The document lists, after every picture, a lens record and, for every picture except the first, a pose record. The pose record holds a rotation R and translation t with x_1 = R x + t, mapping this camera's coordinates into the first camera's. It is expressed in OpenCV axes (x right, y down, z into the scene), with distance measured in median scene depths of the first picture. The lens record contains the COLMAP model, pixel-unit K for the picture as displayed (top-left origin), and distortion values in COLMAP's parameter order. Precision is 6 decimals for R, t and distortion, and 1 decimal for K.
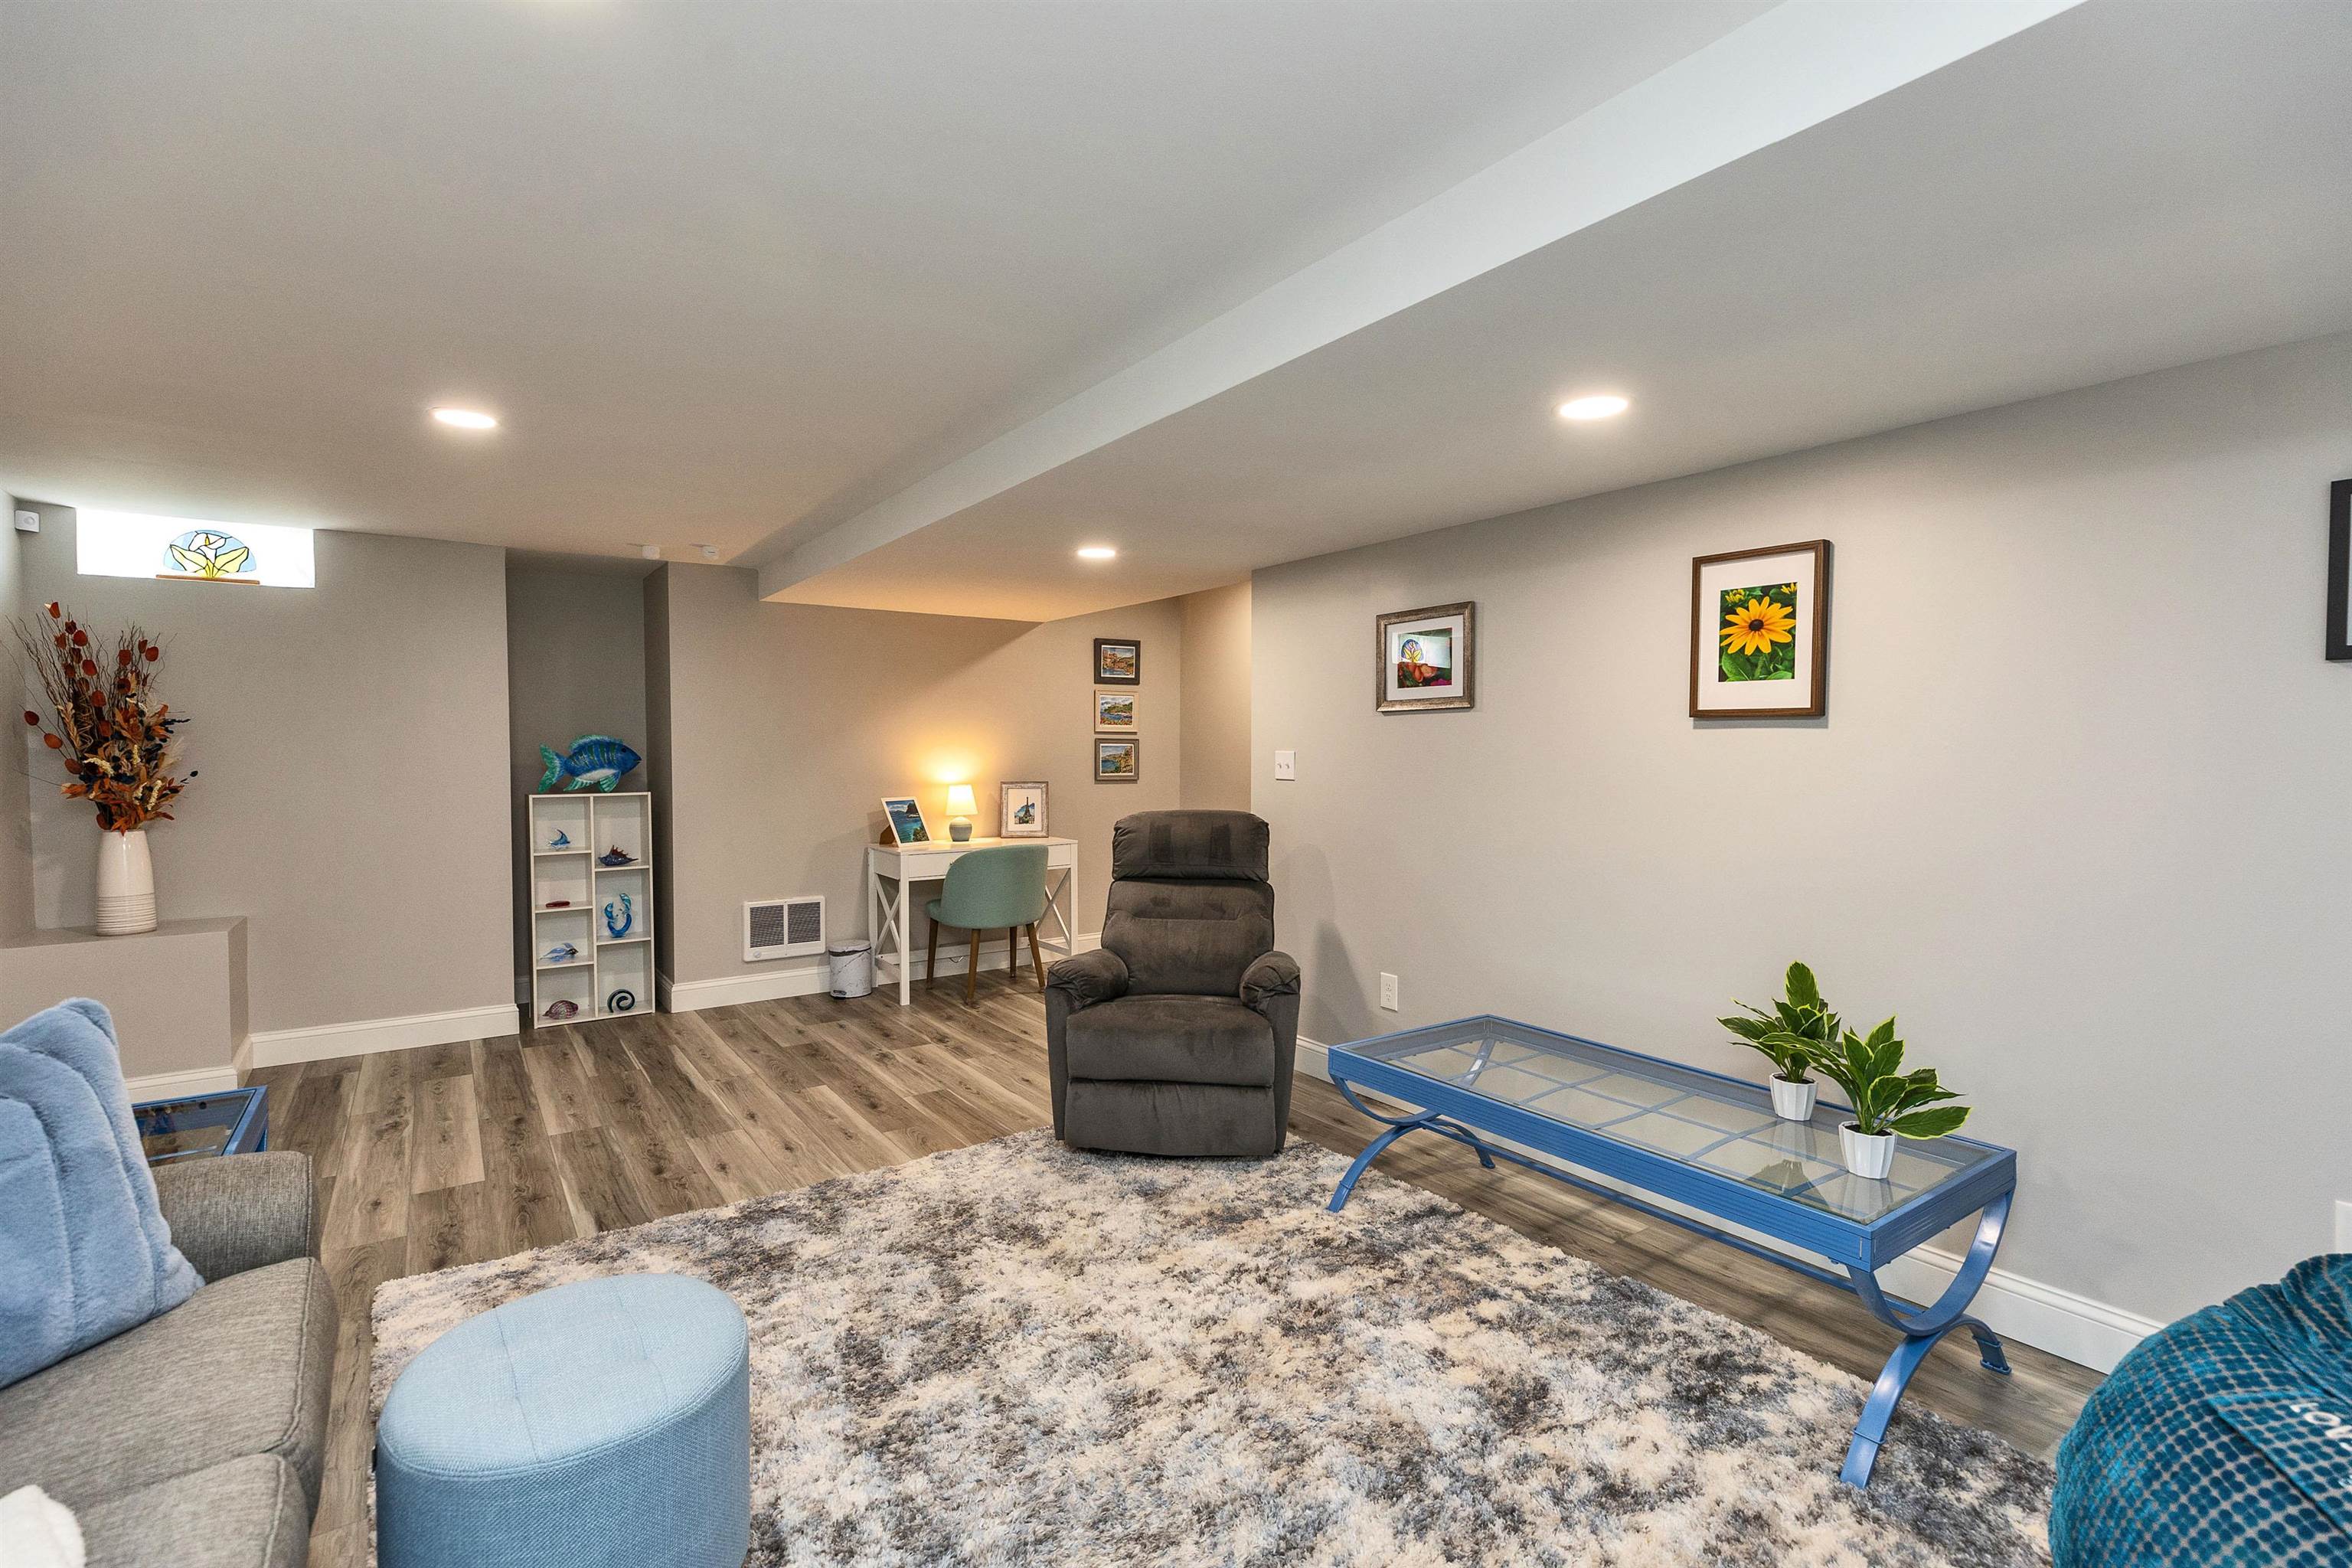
lens RADIAL K [[1051.7, 0, 1178.0], [0, 1051.7, 781.1], [0, 0, 1]] dist [0.000837, 0.000080]
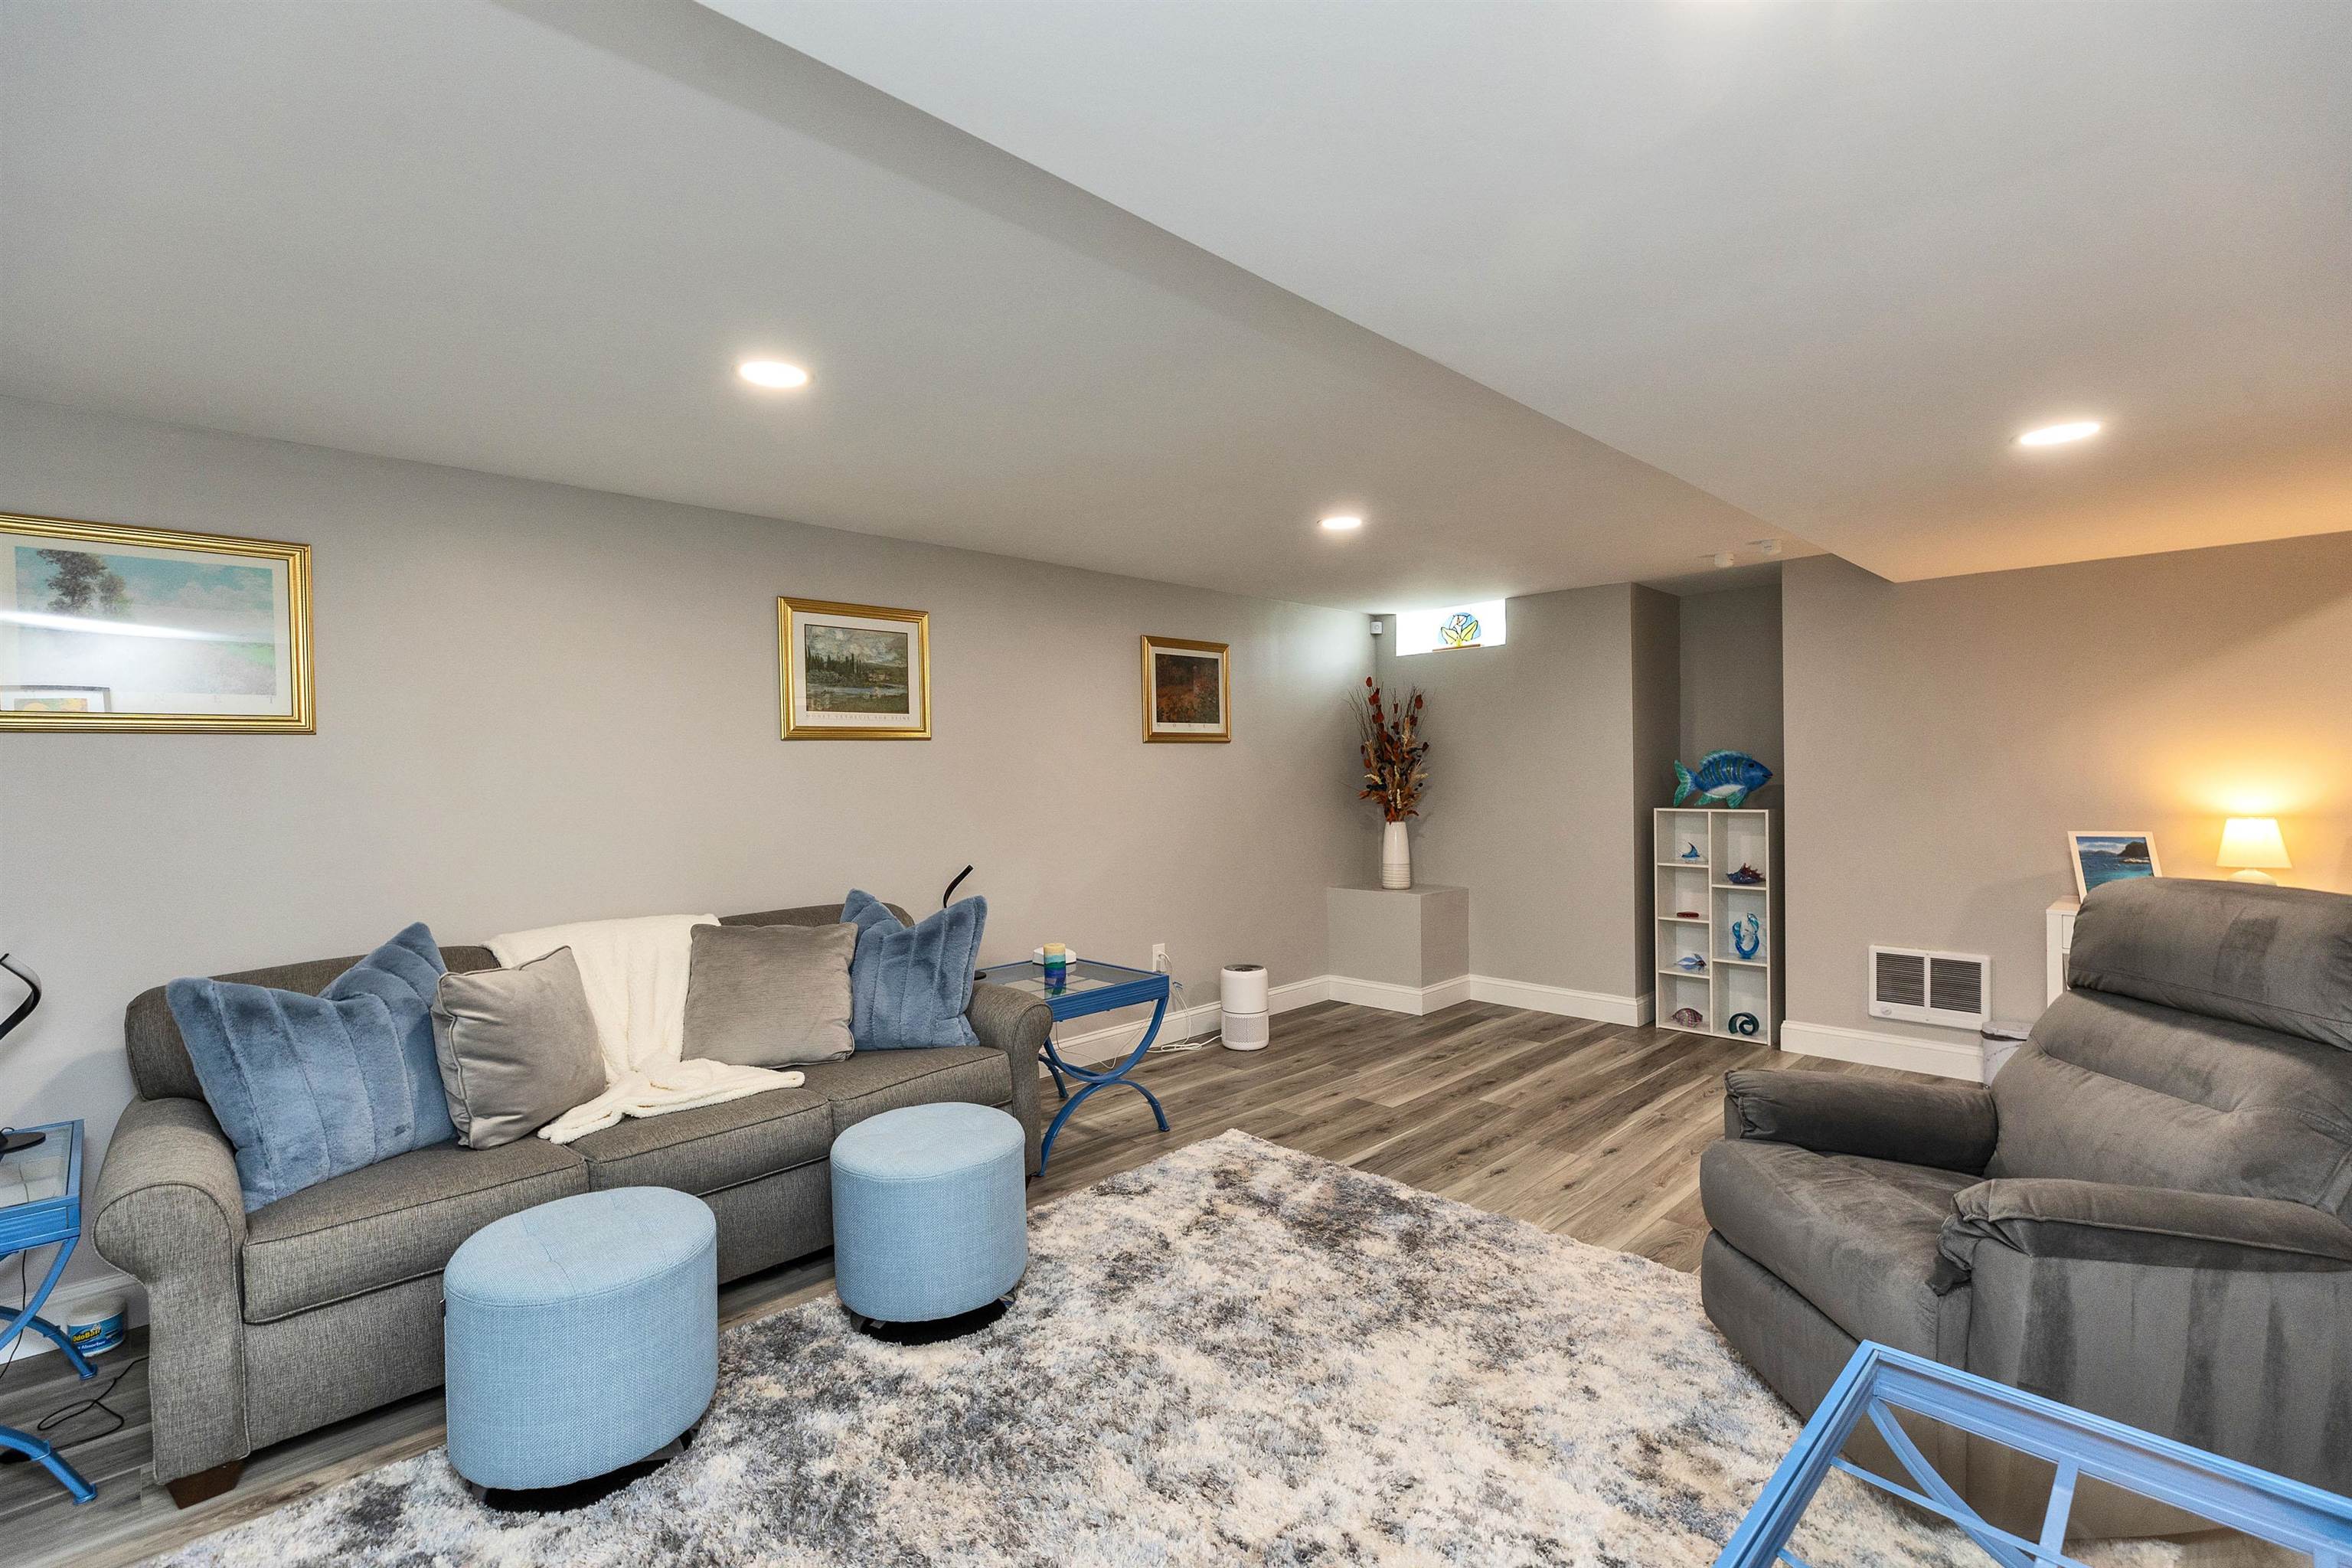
lens RADIAL K [[1051.7, 0, 1178.0], [0, 1051.7, 781.1], [0, 0, 1]] dist [0.000837, 0.000080]
pose [[0.165289, 0.010357, -0.986191, 0.447969], [-0.018399, 0.999803, 0.007416, -0.016856], [0.986074, 0.016920, 0.165447, 0.427522]]
